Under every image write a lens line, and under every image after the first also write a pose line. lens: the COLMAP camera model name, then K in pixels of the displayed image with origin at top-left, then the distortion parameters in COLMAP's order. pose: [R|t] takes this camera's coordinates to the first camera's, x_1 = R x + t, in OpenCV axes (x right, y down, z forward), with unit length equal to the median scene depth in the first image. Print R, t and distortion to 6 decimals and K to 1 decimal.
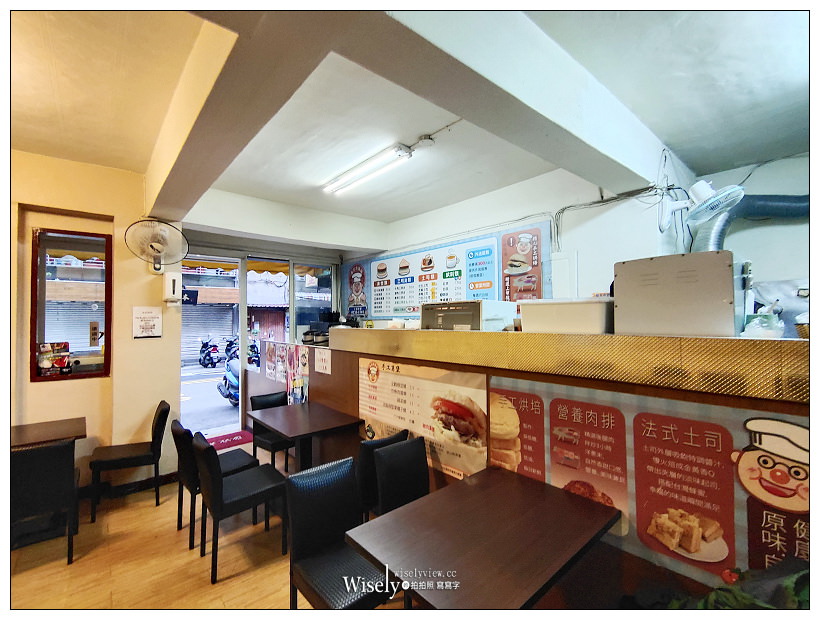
lens RADIAL K [[365.3, 0, 411.8], [0, 365.3, 309.3], [0, 0, 1]] dist [-0.004808, -0.001686]
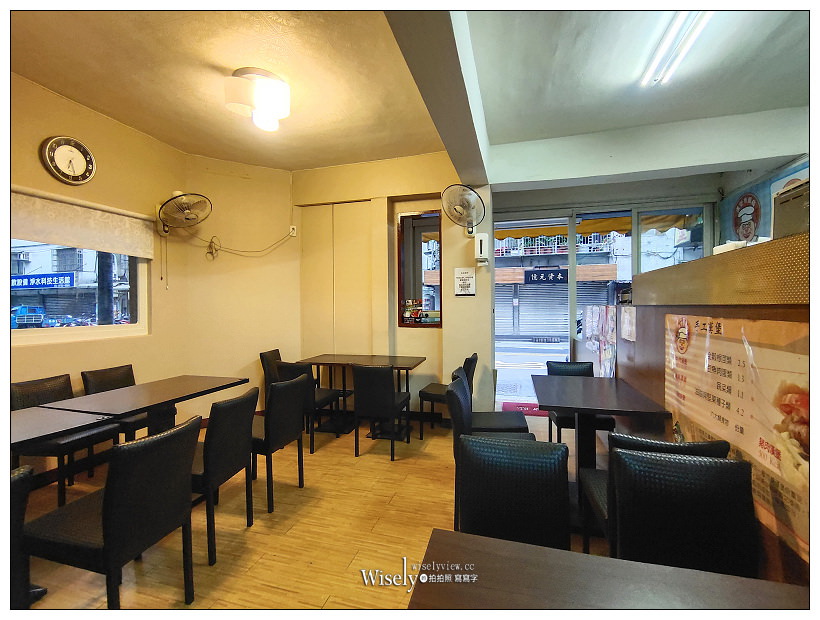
lens RADIAL K [[365.3, 0, 409.6], [0, 365.3, 310.9], [0, 0, 1]] dist [-0.004808, -0.001686]
pose [[0.534944, 0.015386, -0.844748, 0.127063], [0.020897, 0.999287, 0.031434, 0.083290], [0.844629, -0.034468, 0.534241, 0.247650]]
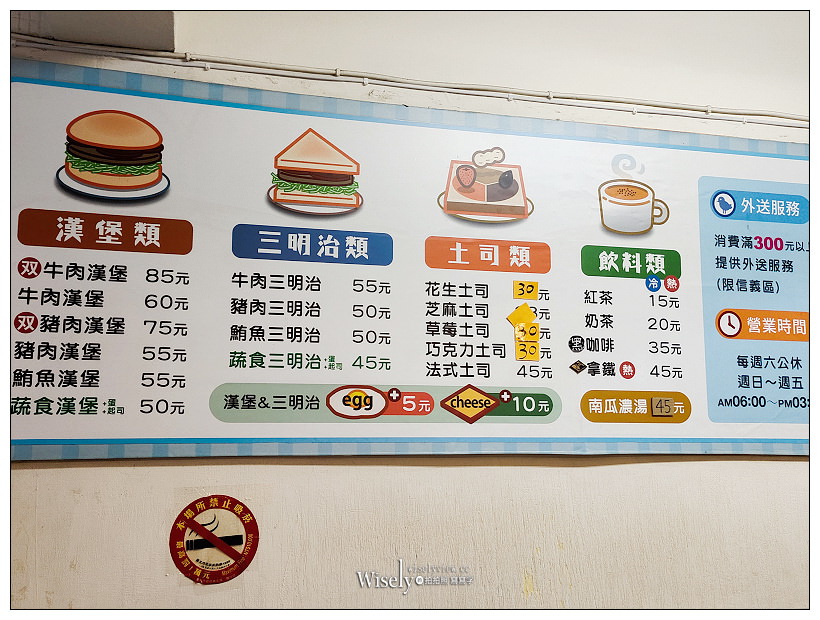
lens RADIAL K [[888.4, 0, 410.0], [0, 888.4, 310.1], [0, 0, 1]] dist [0.030356, 0.000000]
pose [[0.433828, 0.097253, 0.895732, -0.583570], [-0.038675, 0.995251, -0.089326, -0.010413], [-0.900165, 0.004110, 0.435529, 1.098973]]
